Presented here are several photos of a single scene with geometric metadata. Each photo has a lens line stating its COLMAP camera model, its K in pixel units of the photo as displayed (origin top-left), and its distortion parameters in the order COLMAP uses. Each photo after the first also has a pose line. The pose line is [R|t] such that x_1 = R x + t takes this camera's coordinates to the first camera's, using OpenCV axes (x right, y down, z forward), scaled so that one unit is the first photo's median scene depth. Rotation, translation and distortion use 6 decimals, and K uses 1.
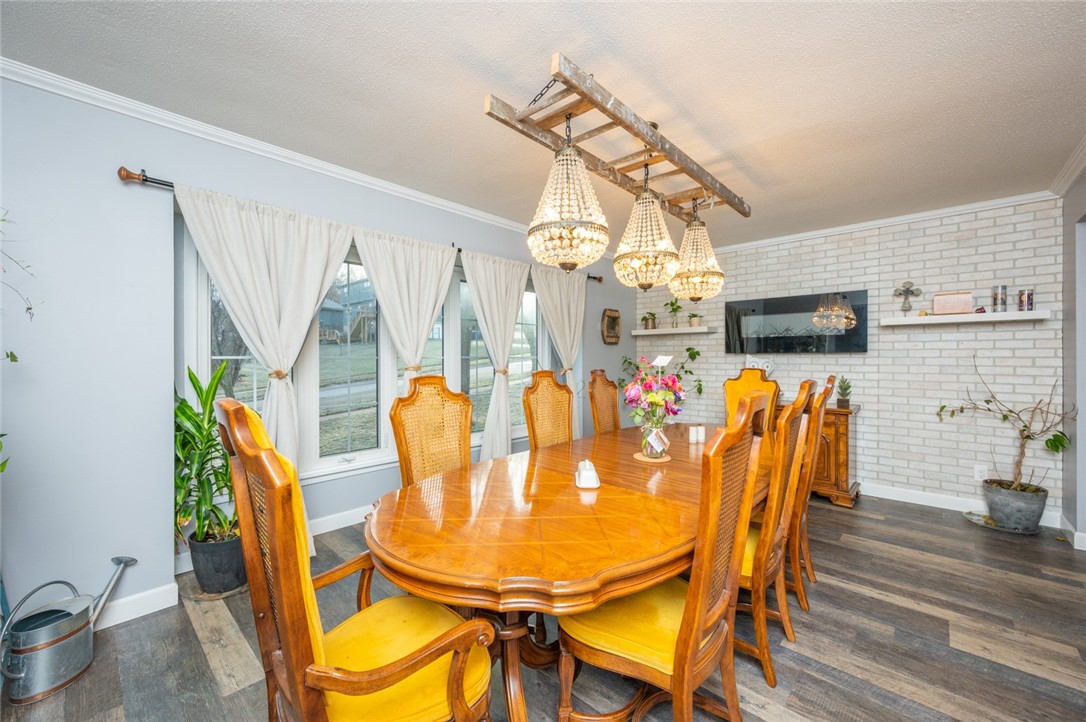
lens RADIAL K [[432.5, 0, 544.9], [0, 432.5, 357.8], [0, 0, 1]] dist [0.000470, 0.000251]
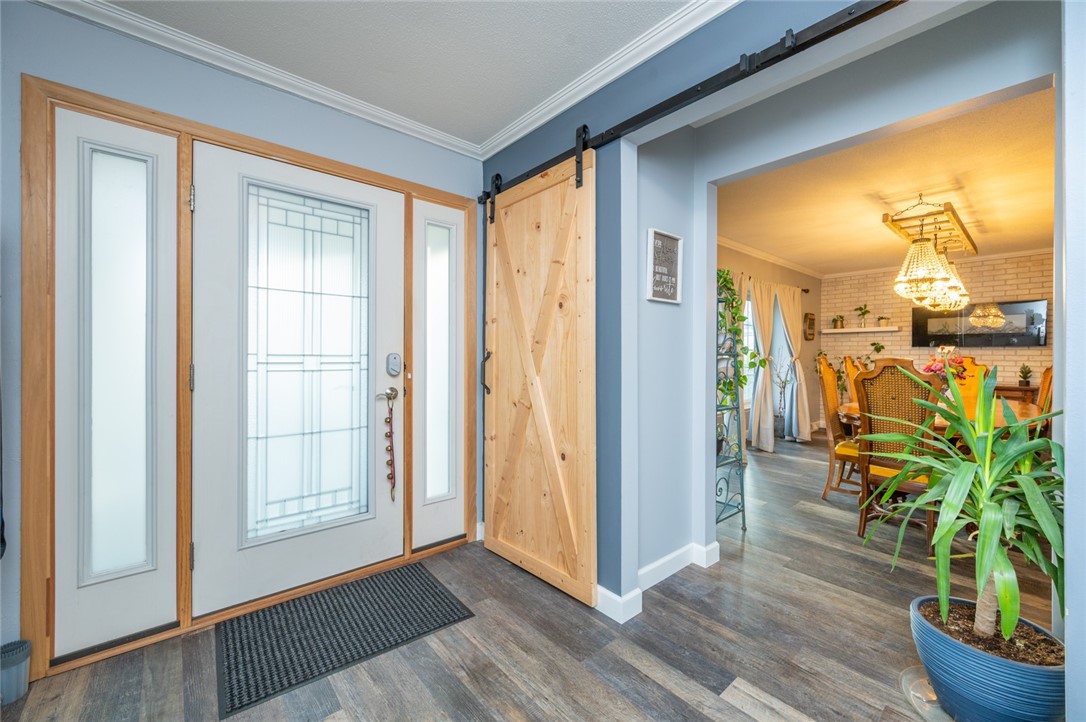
lens RADIAL K [[432.5, 0, 551.0], [0, 432.5, 356.5], [0, 0, 1]] dist [0.000470, 0.000251]
pose [[0.993498, 0.005671, -0.113705, -0.489925], [-0.005382, 0.999981, 0.002848, 0.019333], [0.113719, -0.002217, 0.993510, -0.397958]]
